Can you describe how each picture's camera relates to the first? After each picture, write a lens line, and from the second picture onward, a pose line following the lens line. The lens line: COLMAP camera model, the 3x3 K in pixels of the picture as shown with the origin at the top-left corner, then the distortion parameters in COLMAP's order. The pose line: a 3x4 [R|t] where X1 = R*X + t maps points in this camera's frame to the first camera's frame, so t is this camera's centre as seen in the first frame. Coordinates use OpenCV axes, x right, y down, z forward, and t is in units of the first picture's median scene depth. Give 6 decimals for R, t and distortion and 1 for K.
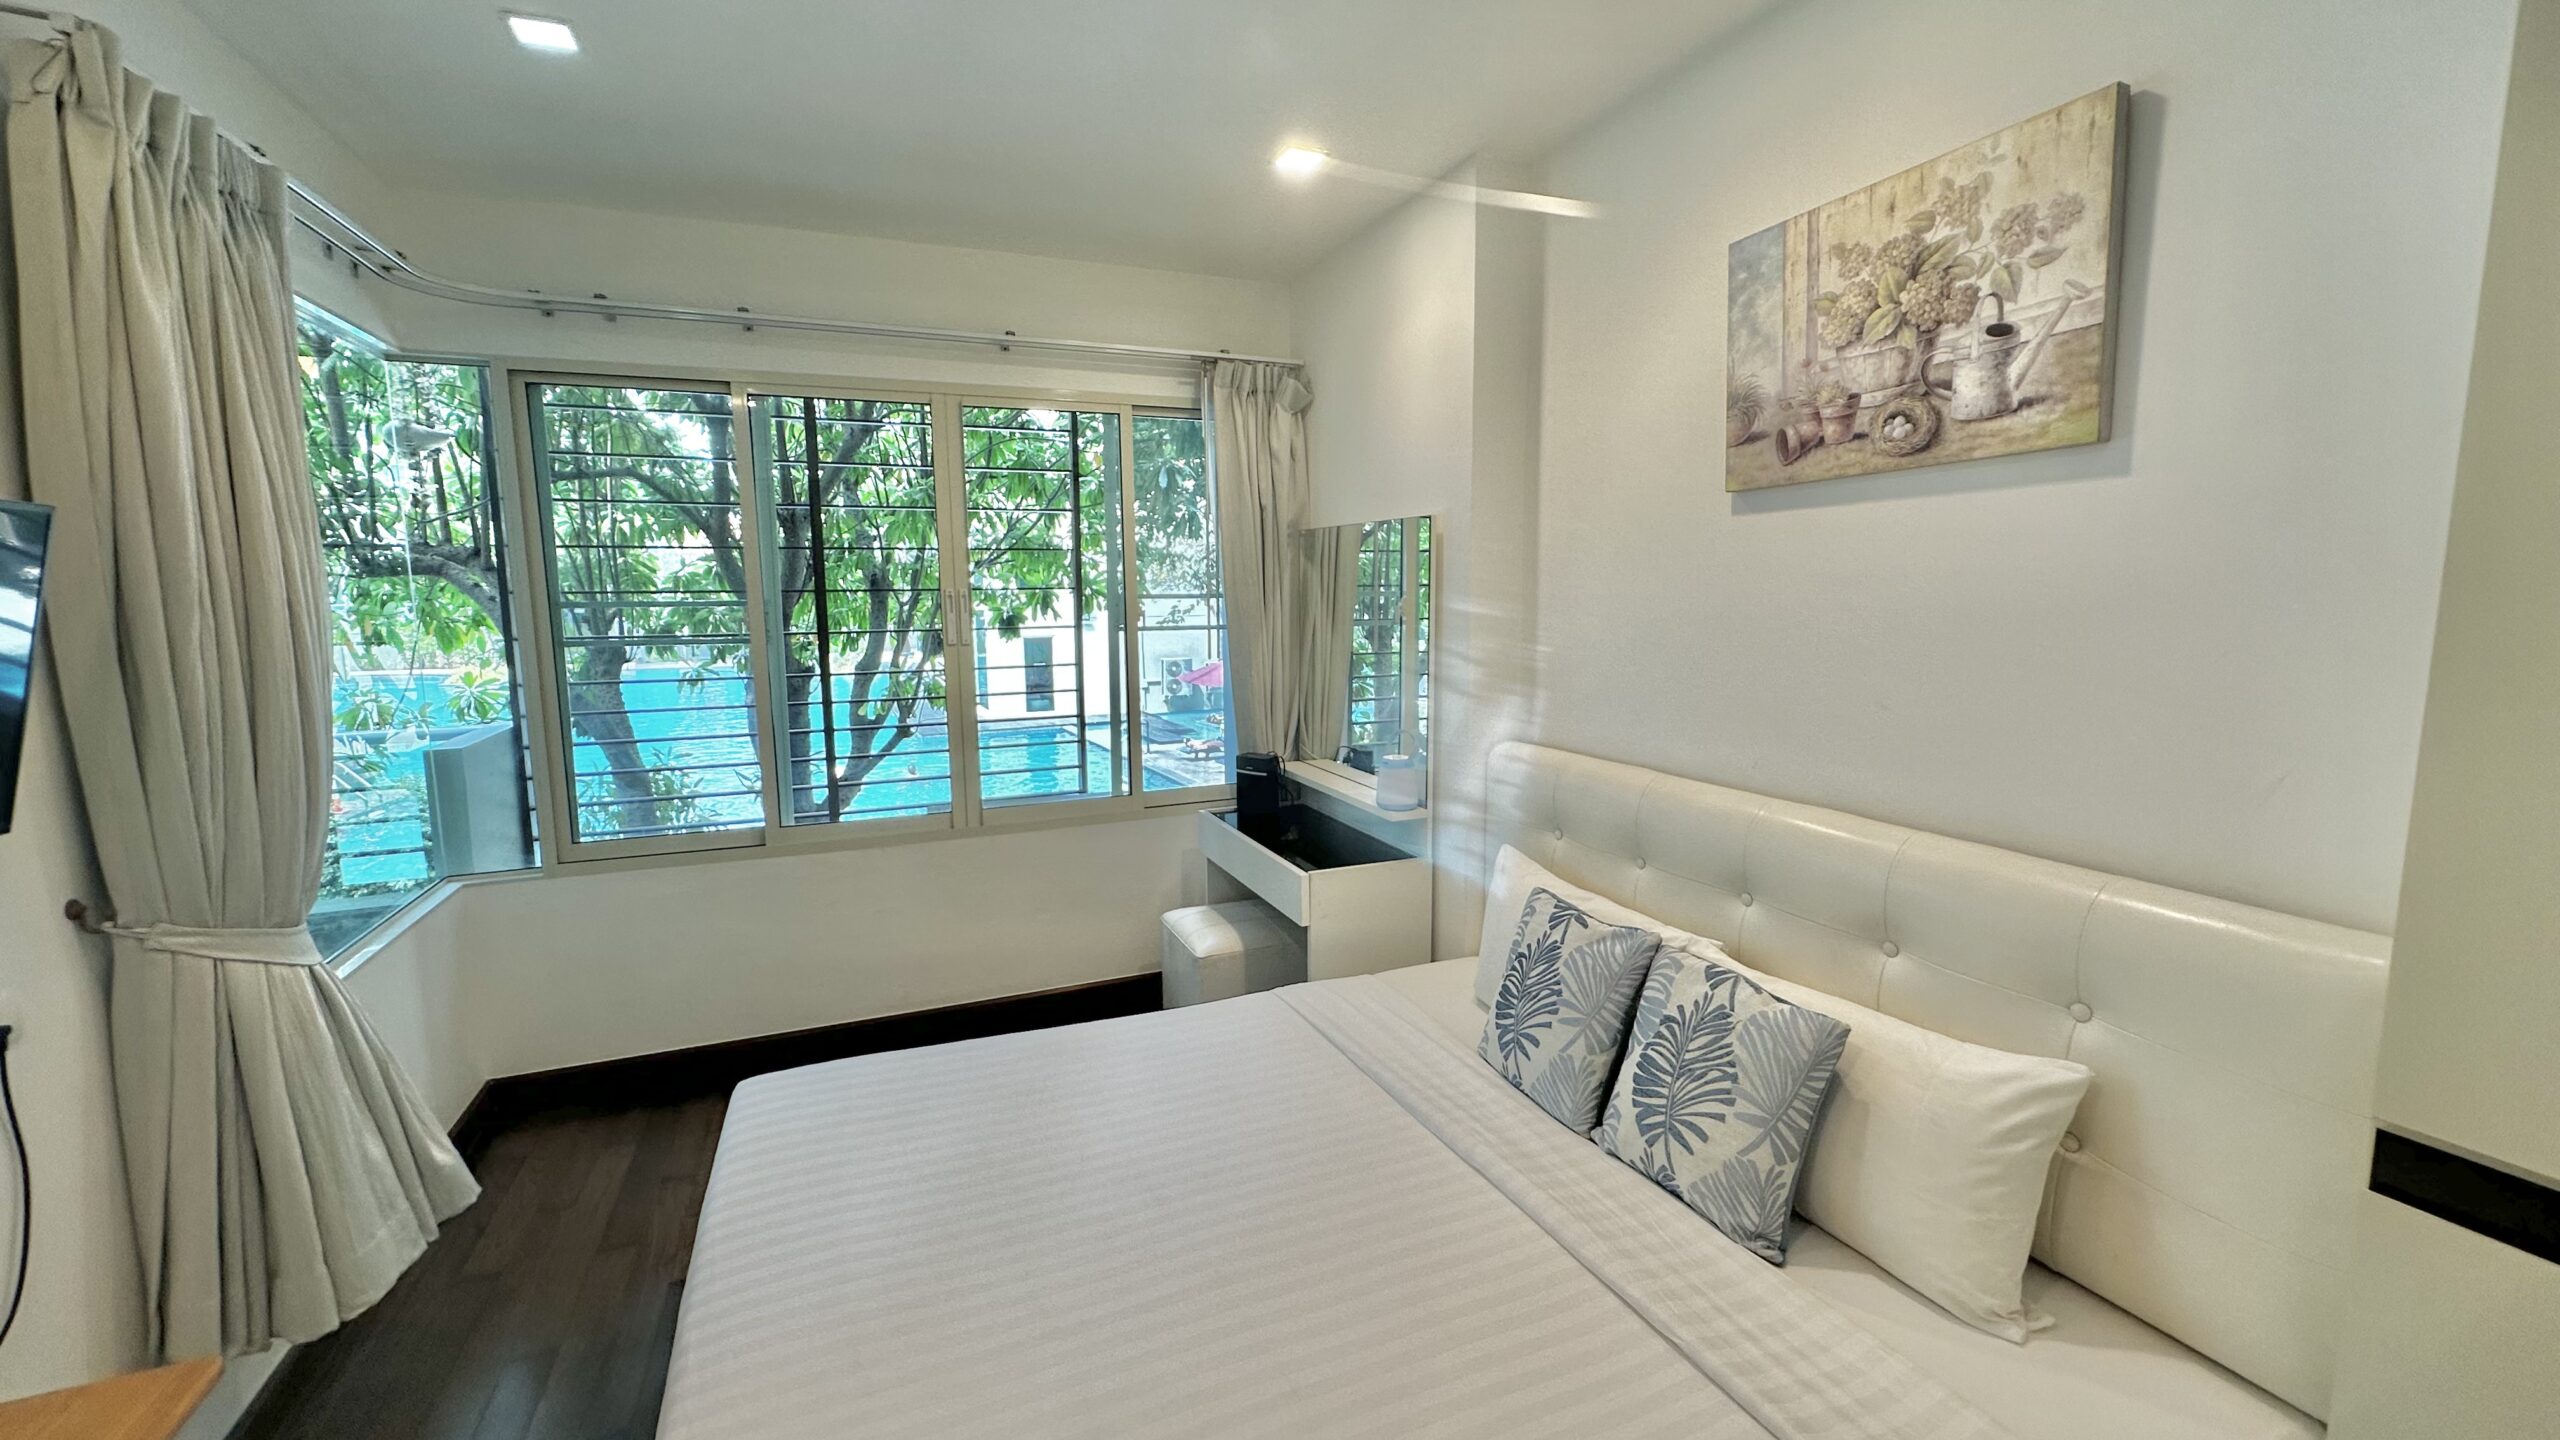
lens RADIAL K [[1017.1, 0, 1279.8], [0, 1017.1, 714.7], [0, 0, 1]] dist [0.000106, 0.000560]
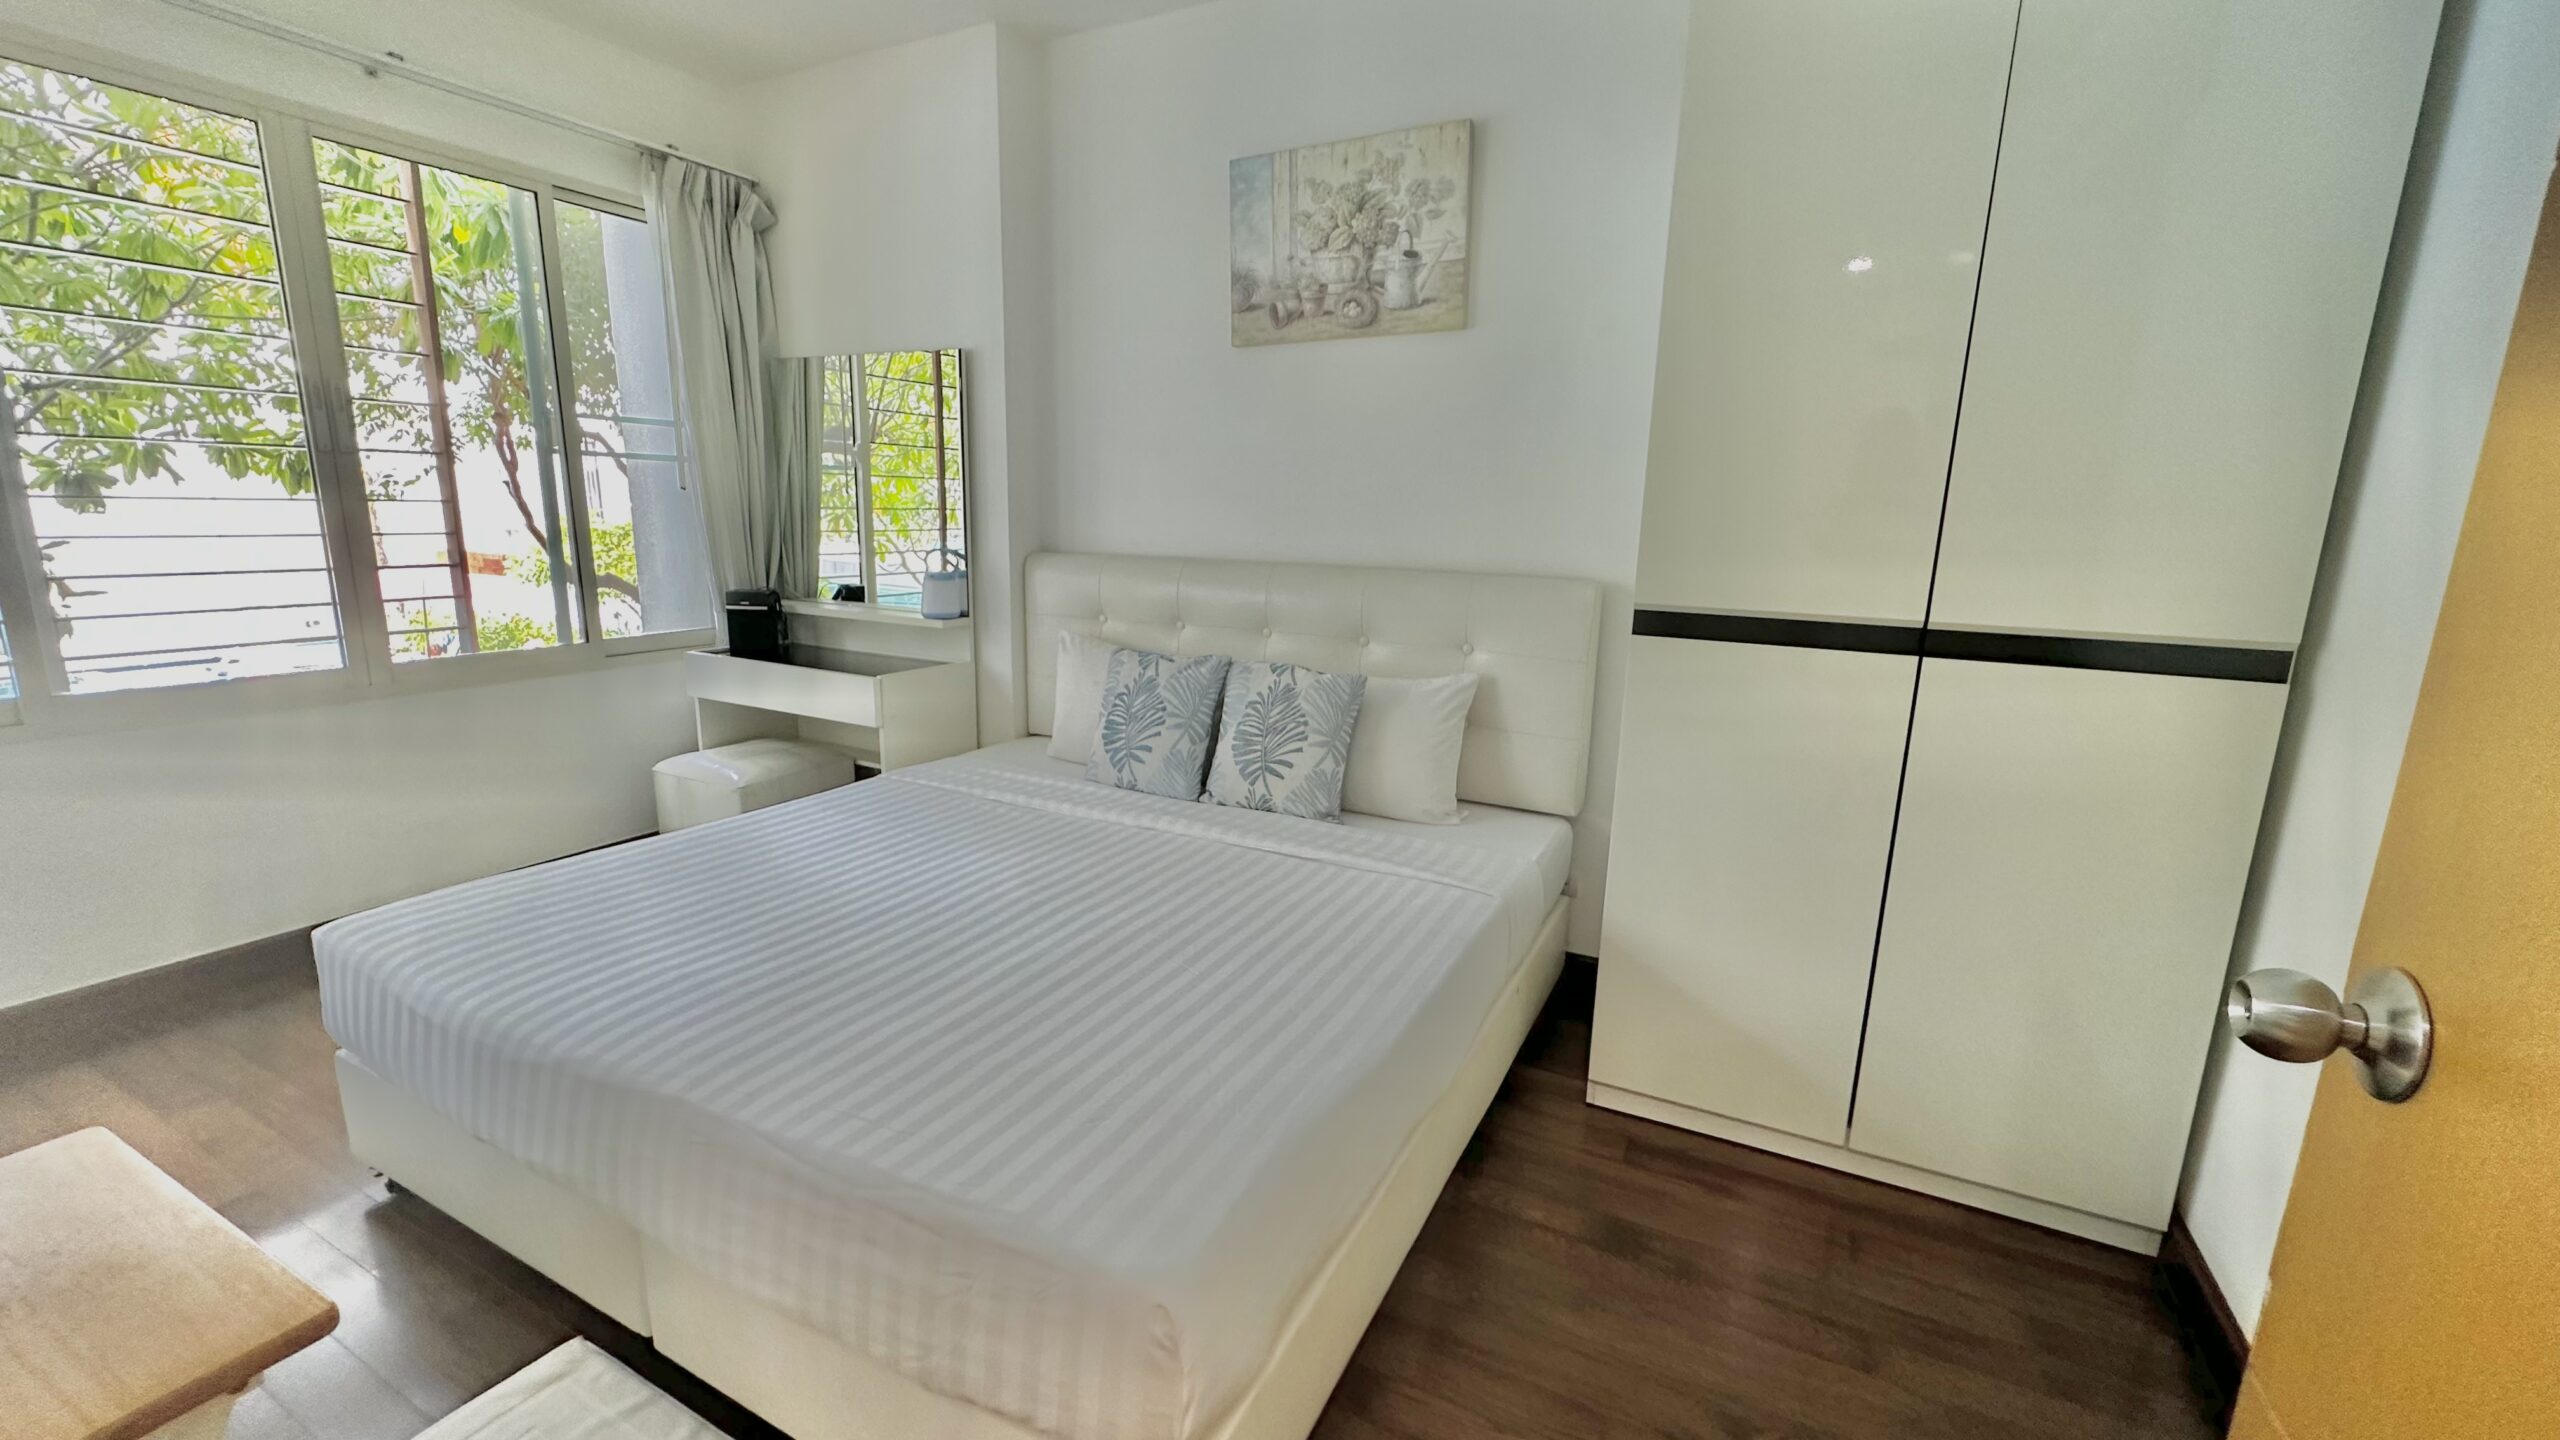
lens RADIAL K [[1017.1, 0, 1274.3], [0, 1017.1, 716.1], [0, 0, 1]] dist [0.000106, 0.000560]
pose [[0.767581, -0.102196, 0.632752, -0.537506], [0.050386, 0.993773, 0.099381, 0.177963], [-0.638968, -0.044401, 0.767951, -0.153429]]
